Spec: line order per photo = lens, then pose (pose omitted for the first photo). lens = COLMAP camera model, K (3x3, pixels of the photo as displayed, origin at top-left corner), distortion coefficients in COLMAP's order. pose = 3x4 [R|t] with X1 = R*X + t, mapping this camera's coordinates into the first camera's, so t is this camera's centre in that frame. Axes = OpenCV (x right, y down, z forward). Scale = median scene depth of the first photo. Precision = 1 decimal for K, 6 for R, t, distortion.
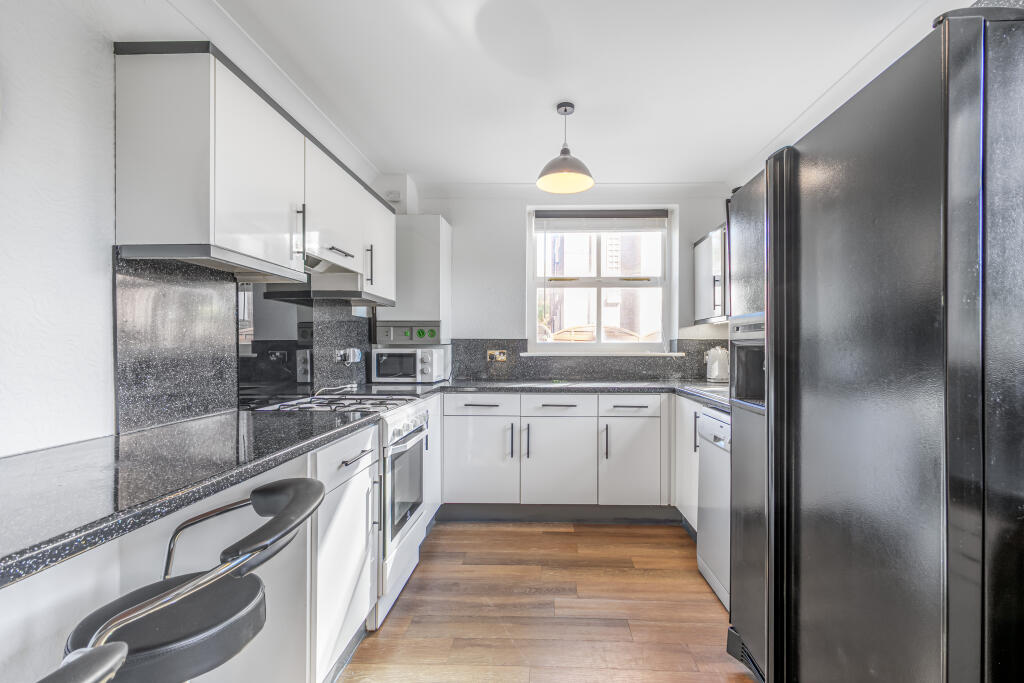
lens RADIAL K [[459.0, 0, 532.1], [0, 459.0, 352.2], [0, 0, 1]] dist [0.000482, 0.000016]
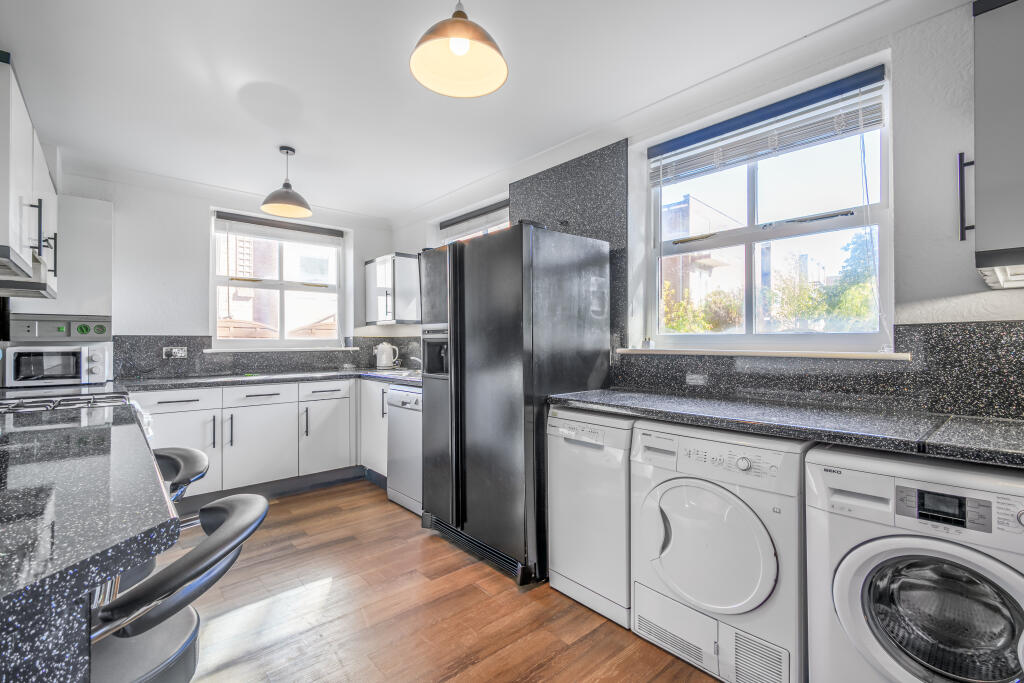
lens RADIAL K [[459.0, 0, 512.0], [0, 459.0, 341.8], [0, 0, 1]] dist [0.000482, 0.000016]
pose [[0.728428, -0.003293, 0.685114, -0.260205], [0.012373, 0.999889, -0.008350, 0.001669], [-0.685010, 0.014559, 0.728388, -0.241106]]
